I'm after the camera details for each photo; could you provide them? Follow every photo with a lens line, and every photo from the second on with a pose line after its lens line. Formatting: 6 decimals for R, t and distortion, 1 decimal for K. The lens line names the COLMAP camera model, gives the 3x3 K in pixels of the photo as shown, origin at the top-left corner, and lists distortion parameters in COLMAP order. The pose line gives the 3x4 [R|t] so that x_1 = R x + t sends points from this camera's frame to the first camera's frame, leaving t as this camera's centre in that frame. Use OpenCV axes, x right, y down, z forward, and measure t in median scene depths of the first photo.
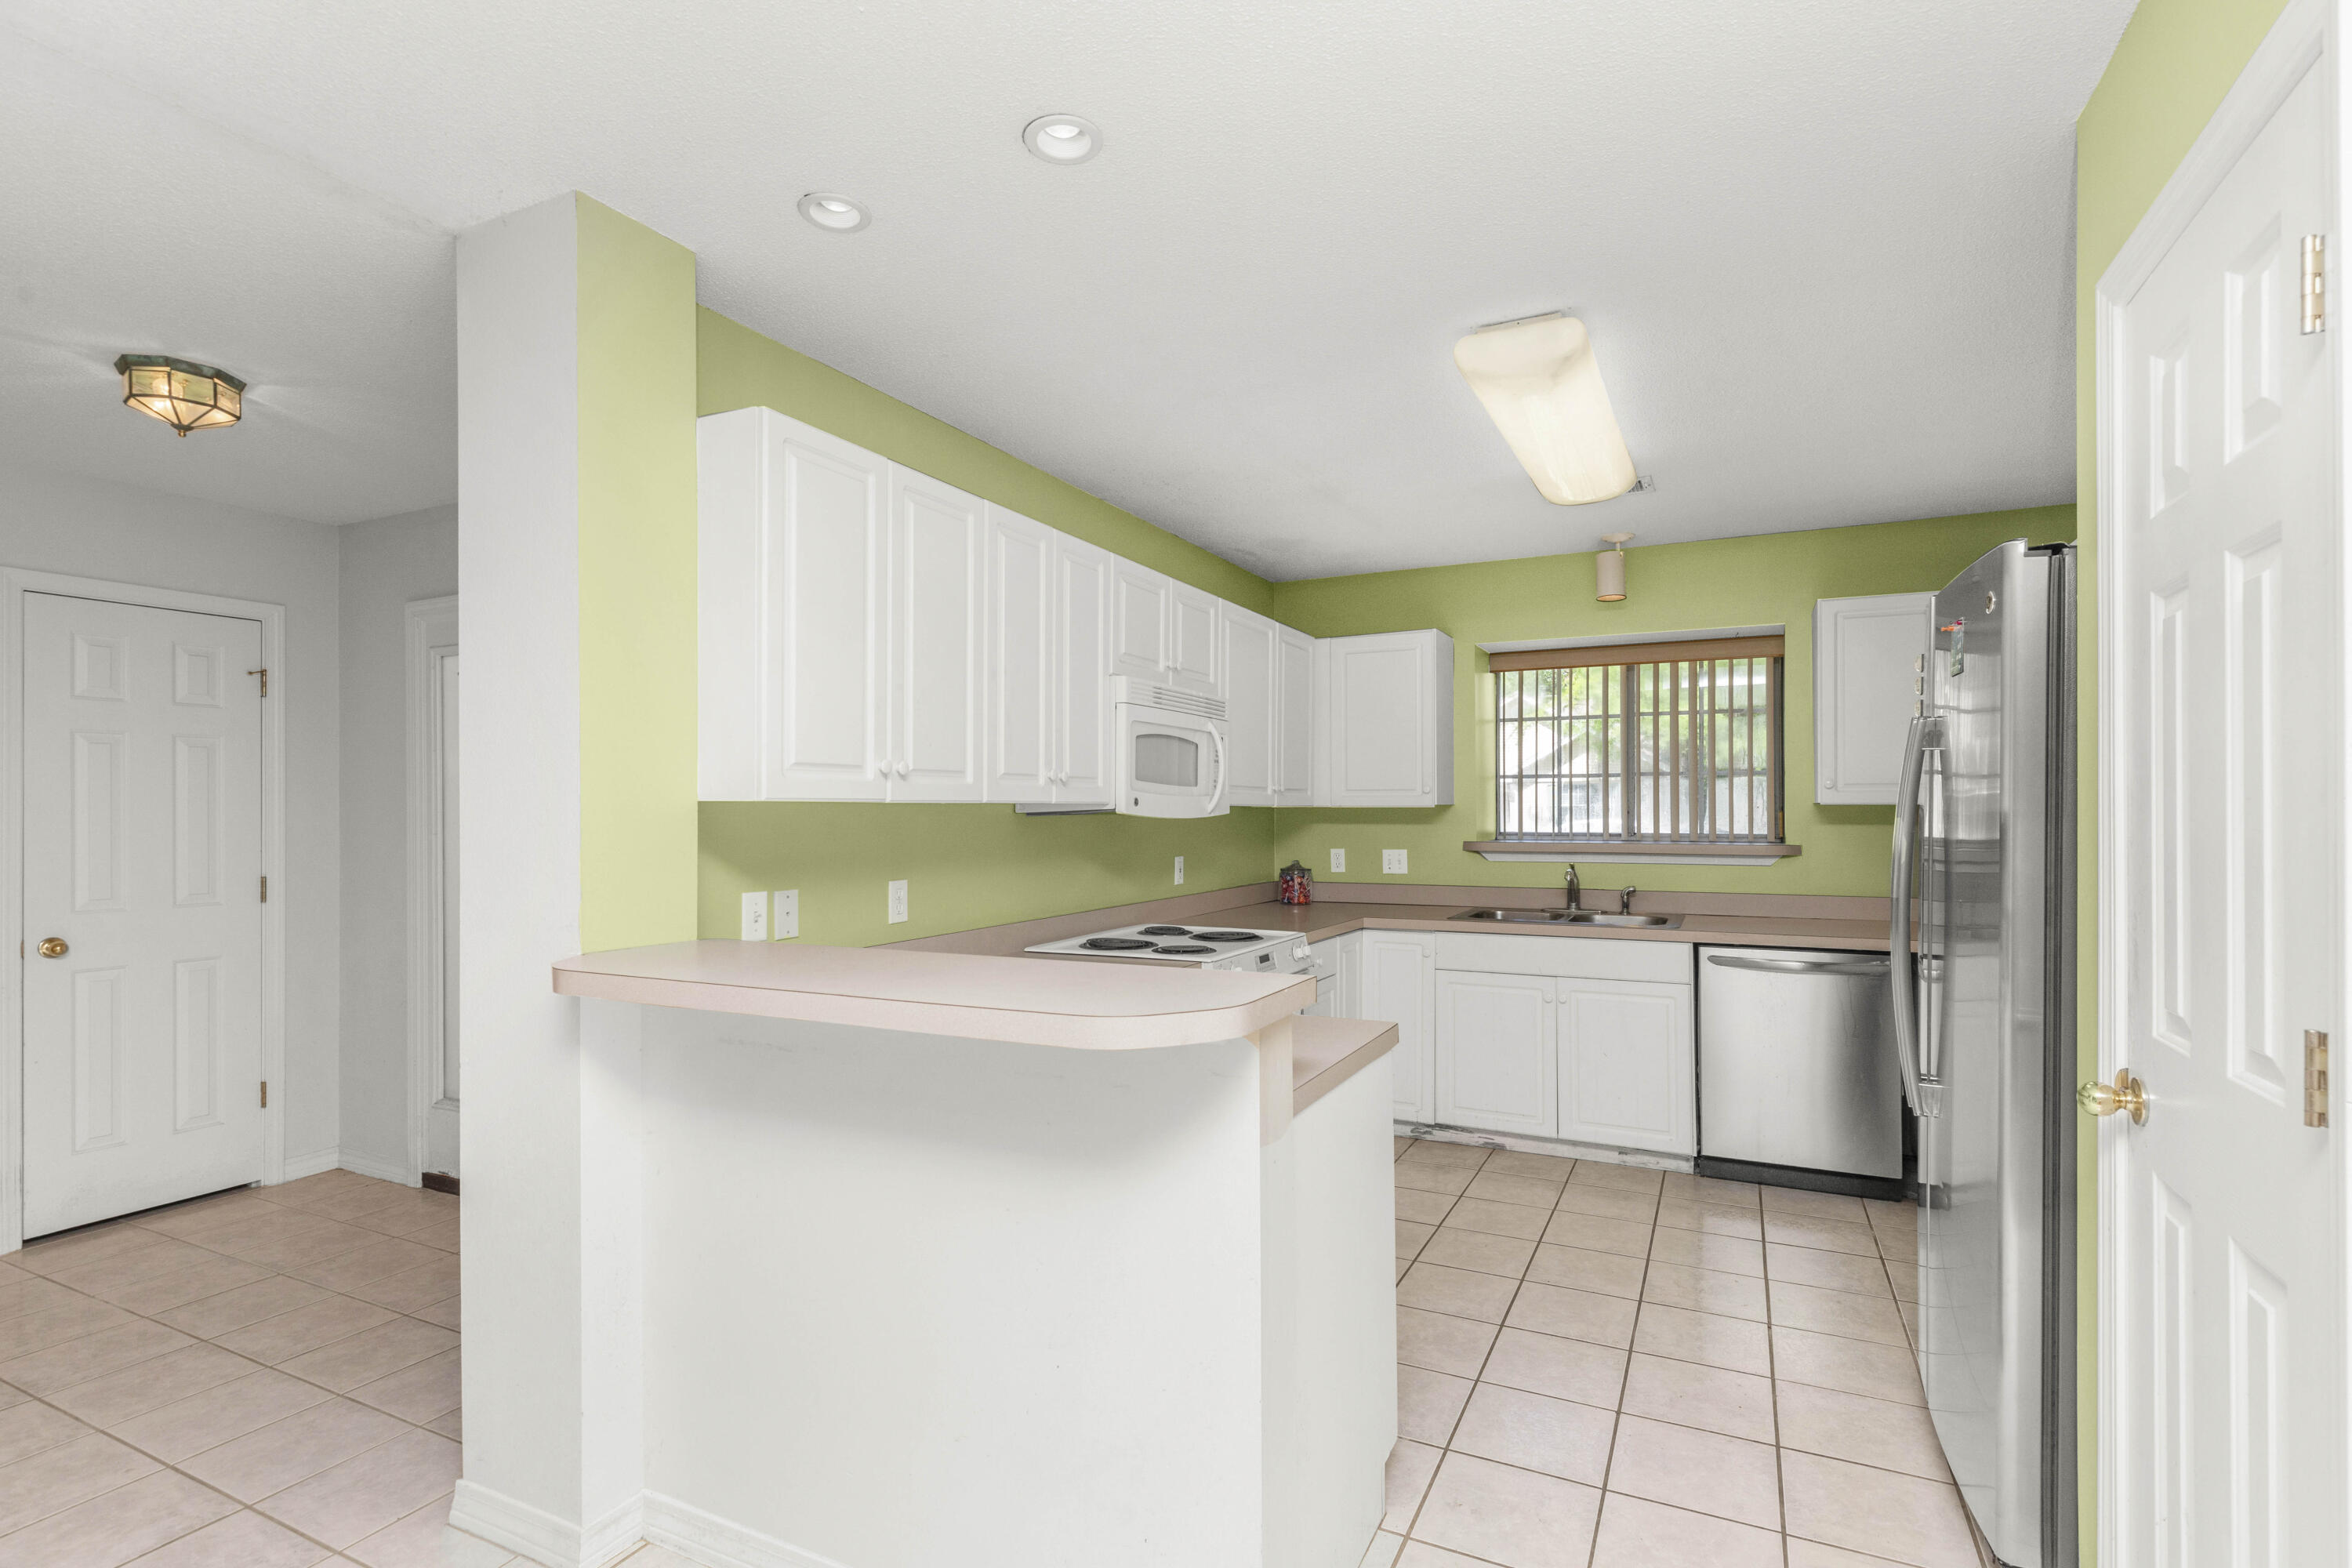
lens RADIAL K [[1092.9, 0, 1186.5], [0, 1092.9, 799.9], [0, 0, 1]] dist [0.003283, 0.000155]
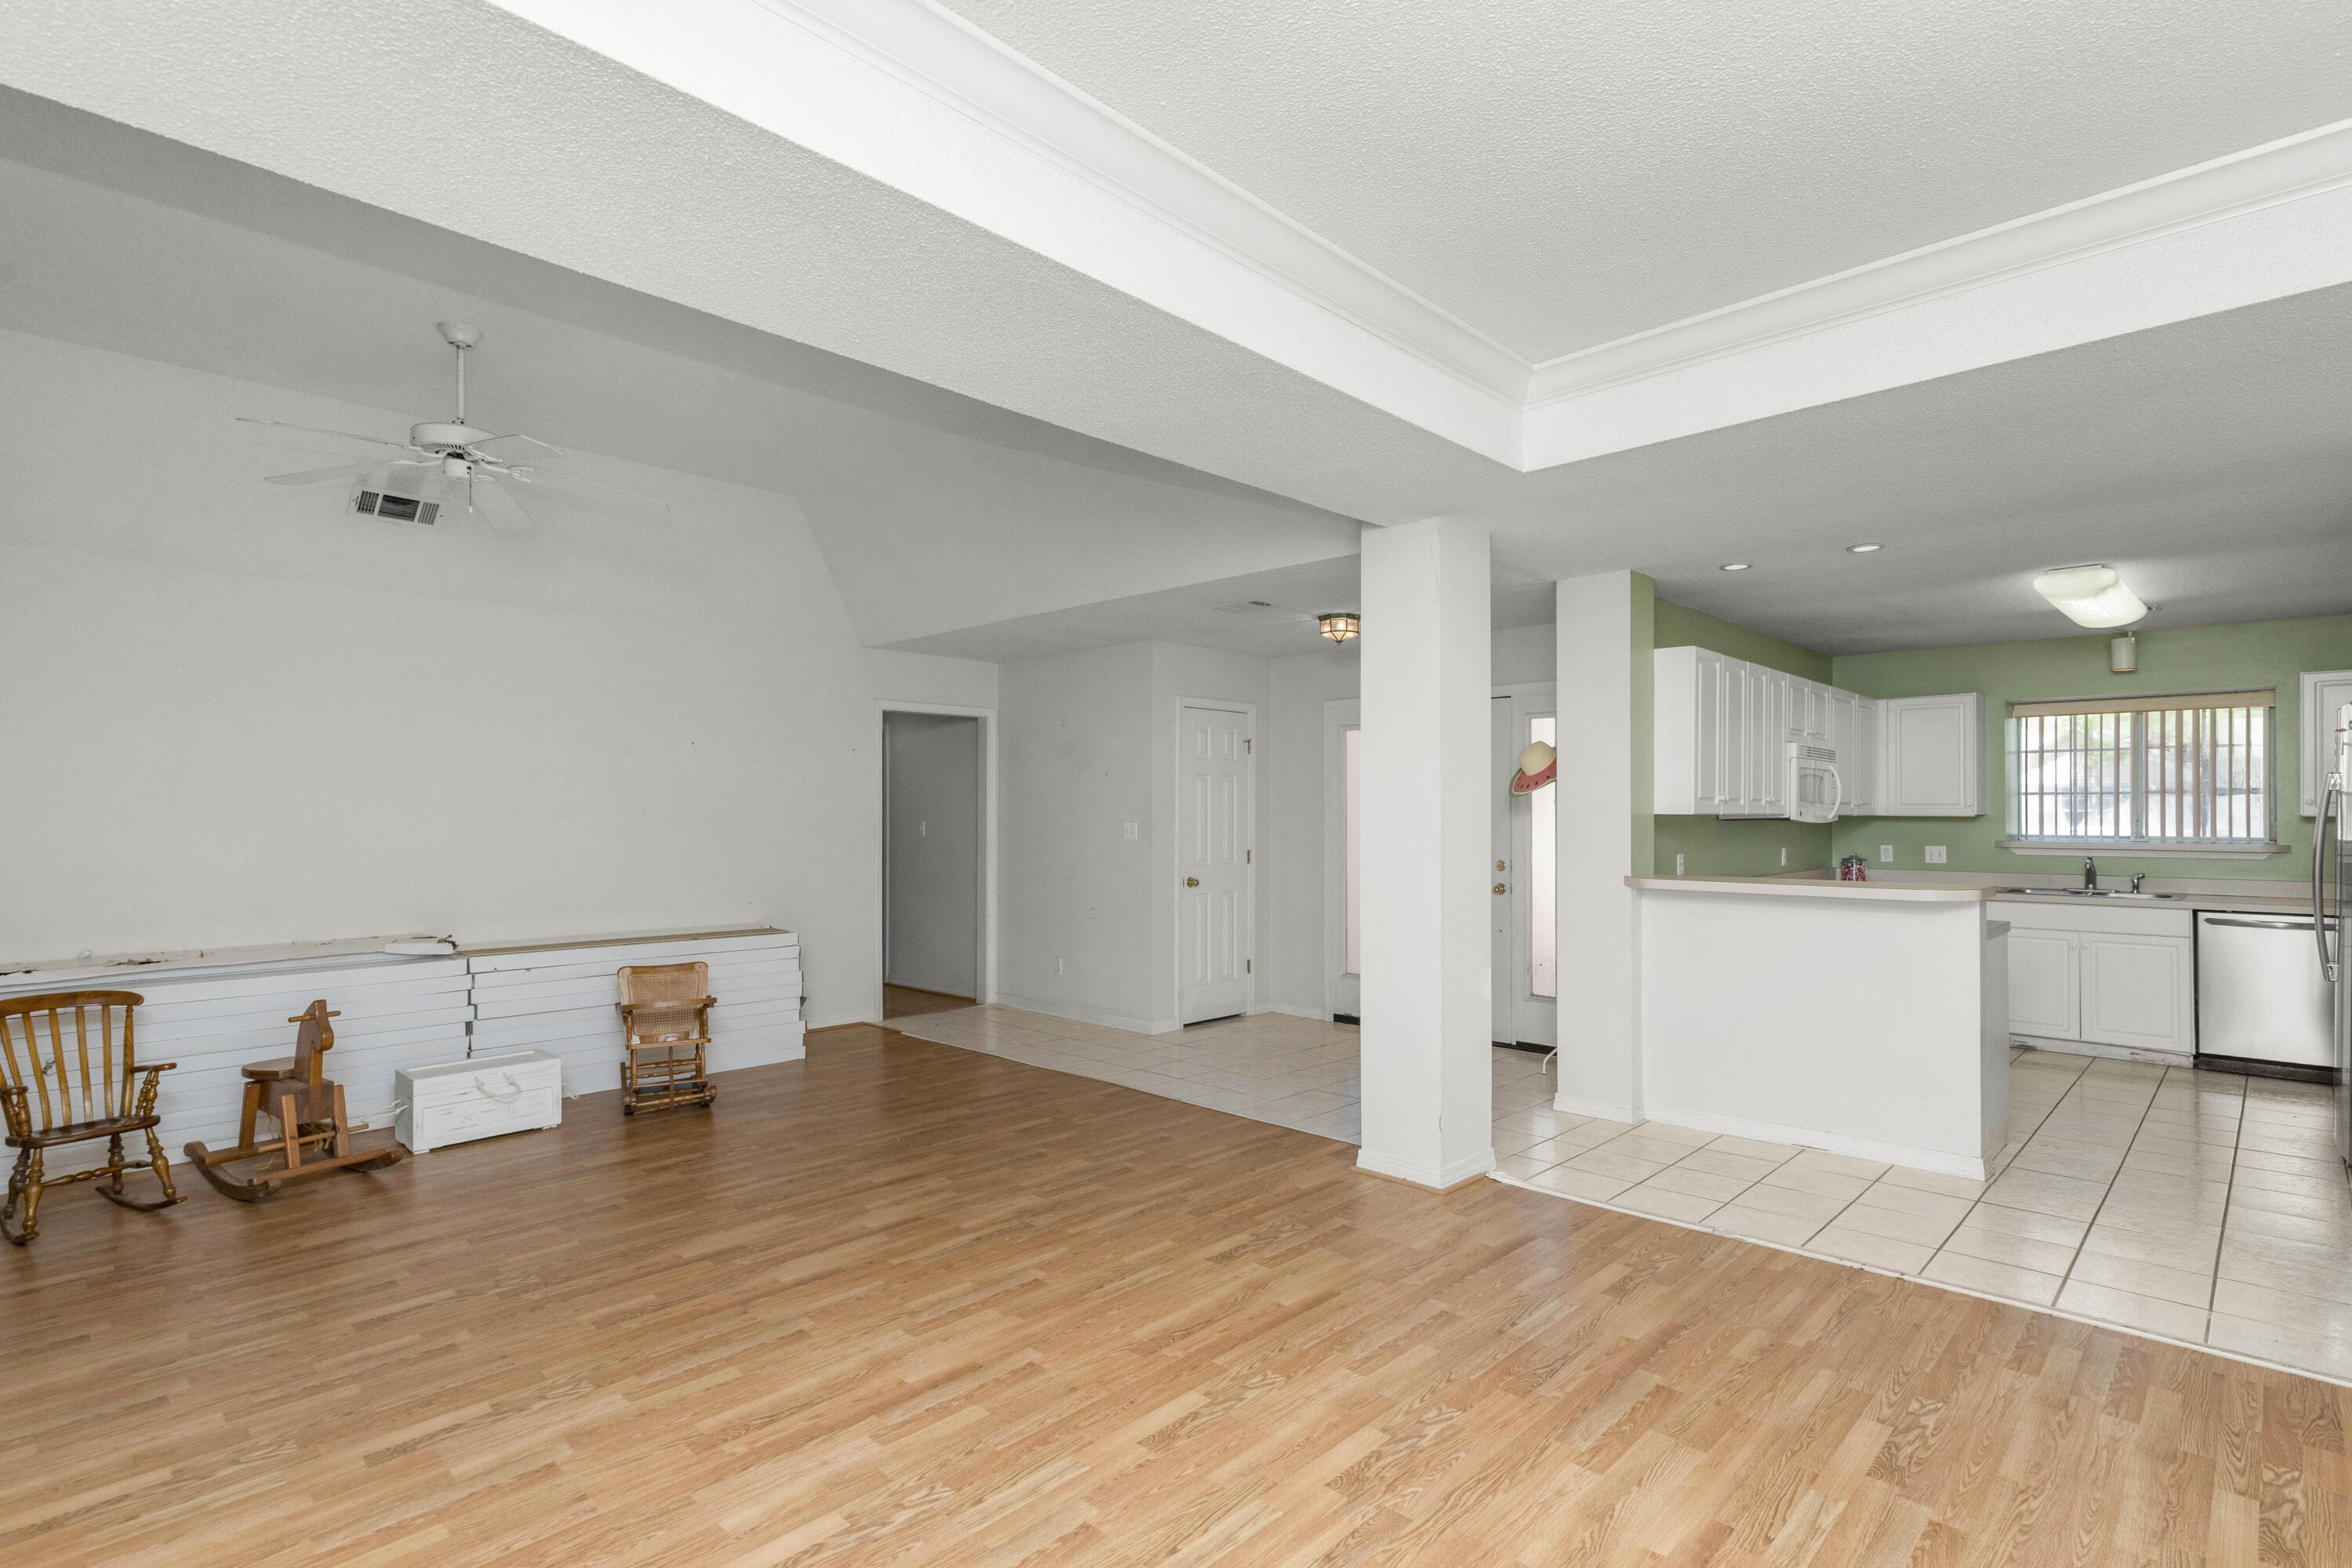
lens RADIAL K [[1118.5, 0, 1176.0], [0, 1118.5, 803.7], [0, 0, 1]] dist [0.001347, 0.000554]
pose [[0.950247, 0.001847, -0.311491, -0.336134], [-0.001062, 0.999996, 0.002687, -0.013400], [0.311495, -0.002223, 0.950245, -0.784278]]
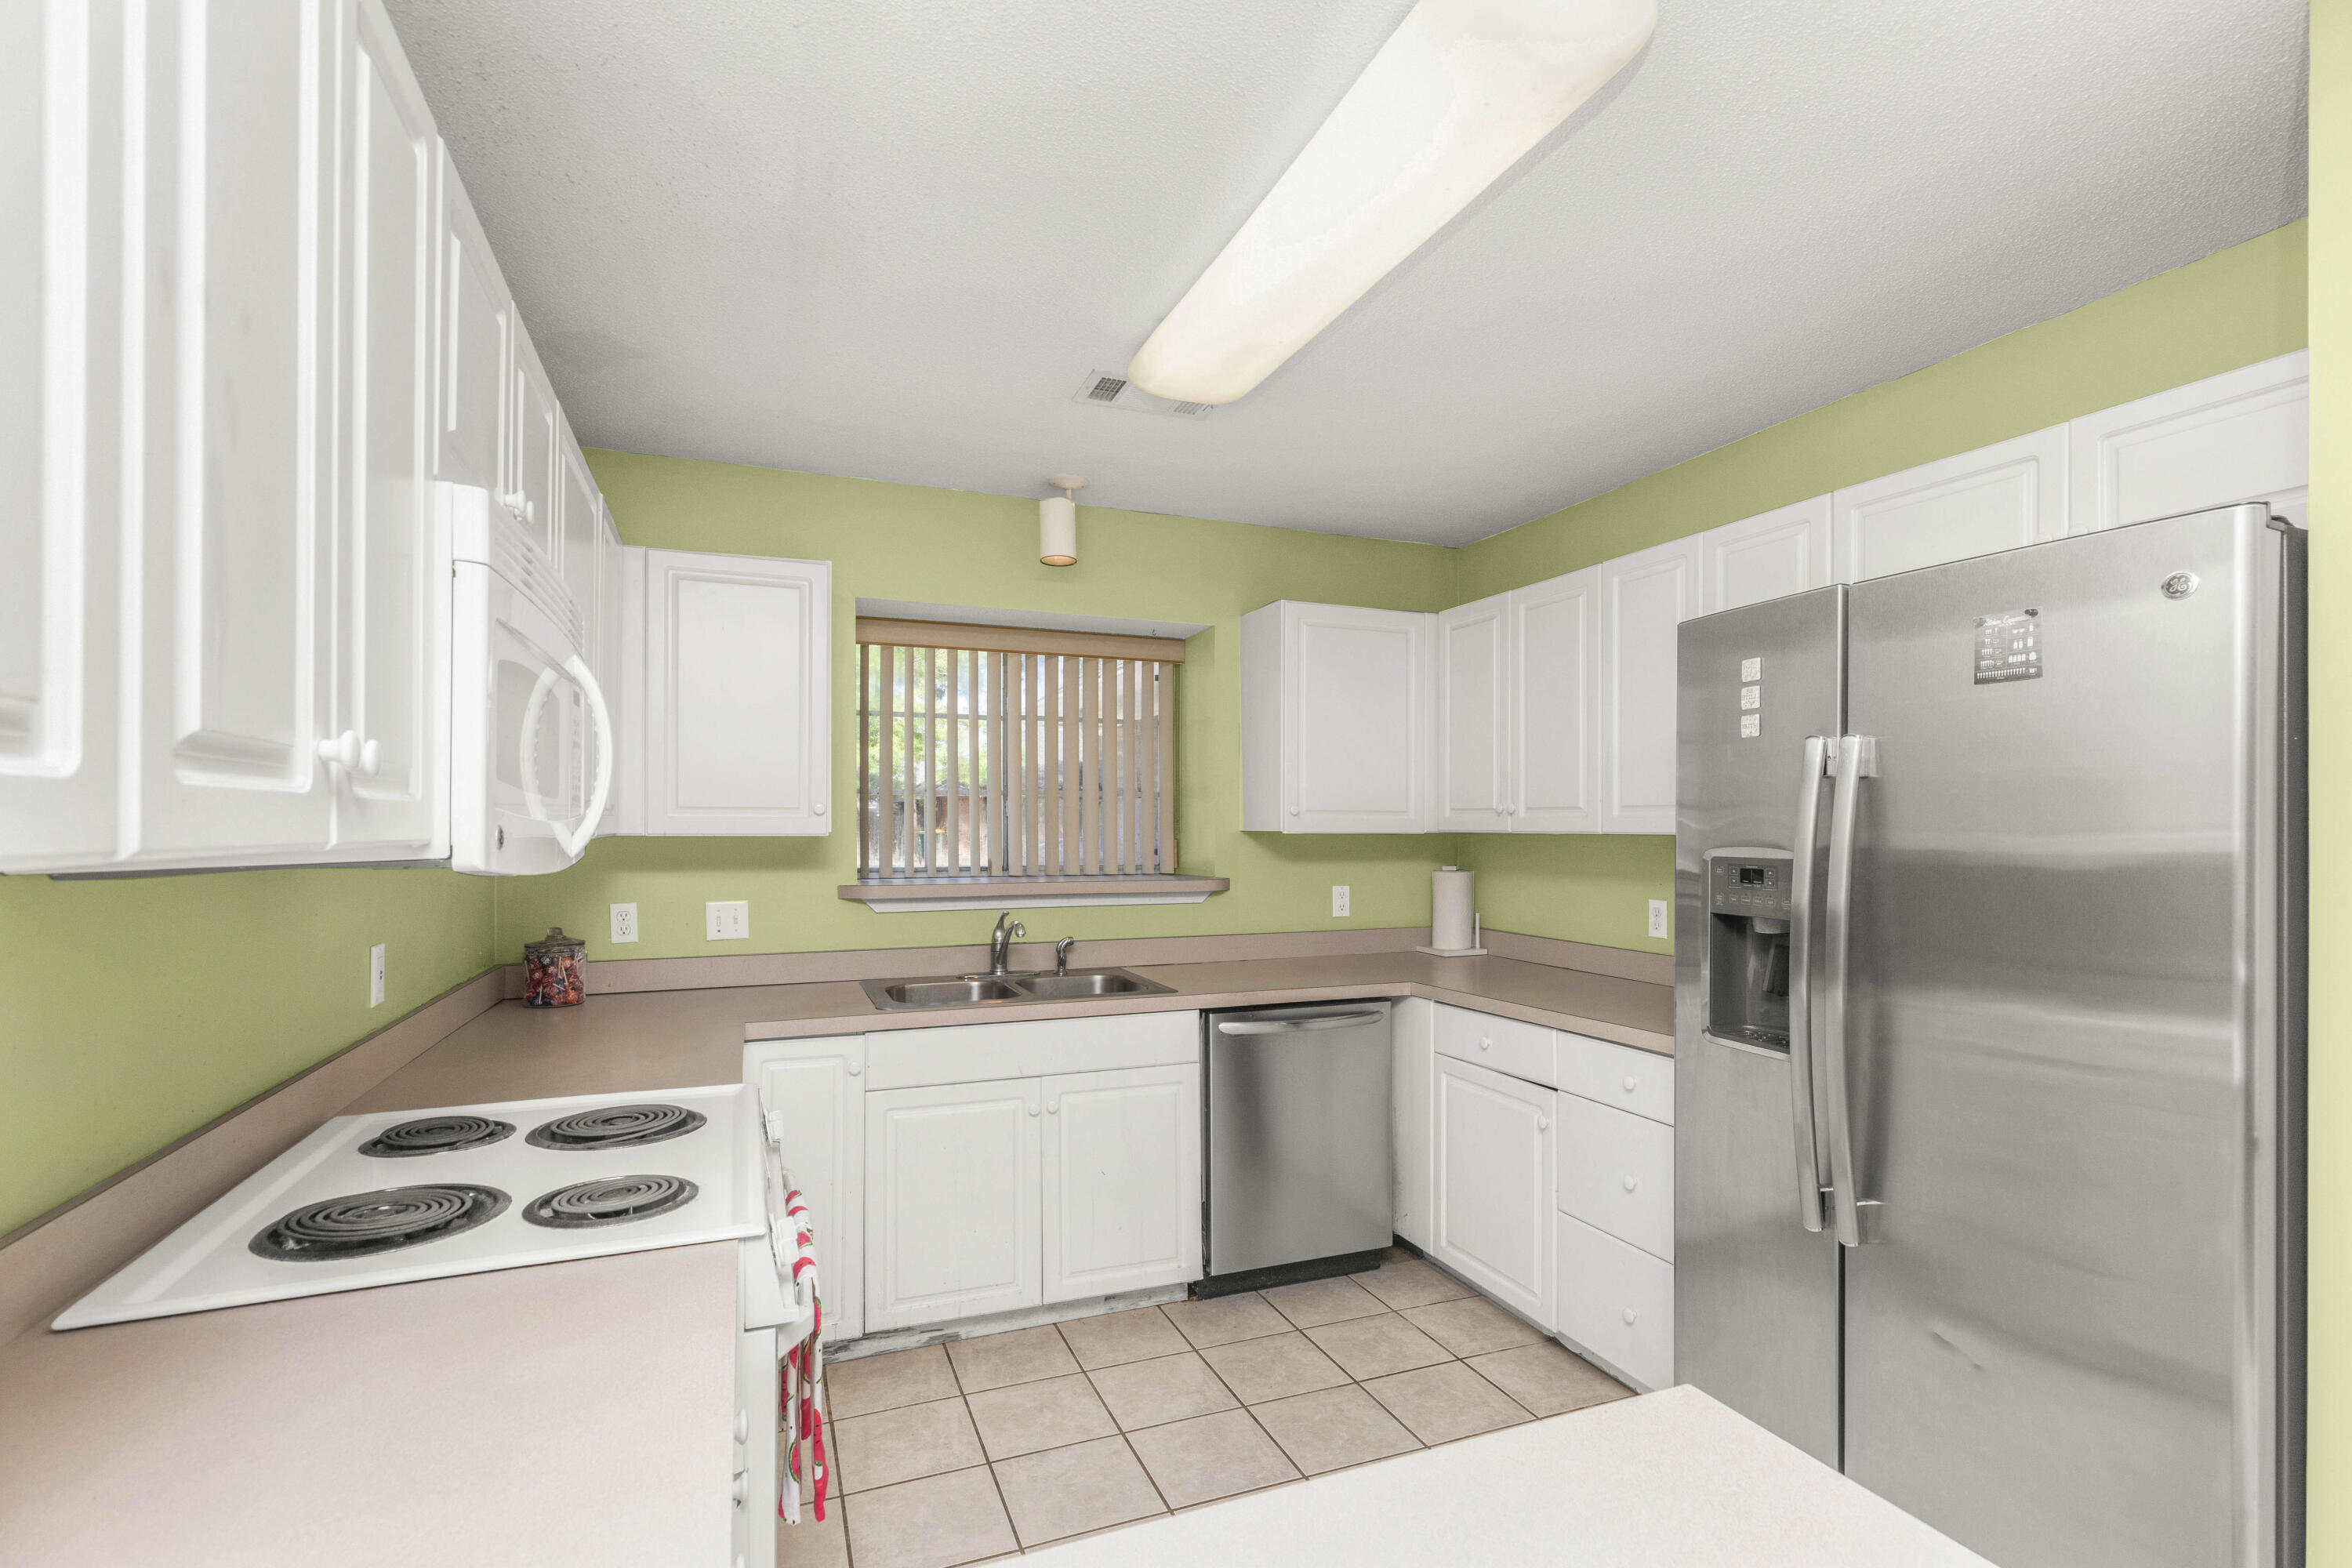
lens RADIAL K [[1100.2, 0, 1135.5], [0, 1100.2, 825.2], [0, 0, 1]] dist [0.018976, 0.000047]
pose [[0.684770, 0.003151, 0.728753, -0.133287], [-0.009725, 0.999941, 0.004814, -0.004931], [-0.728694, -0.010383, 0.684760, 0.440571]]
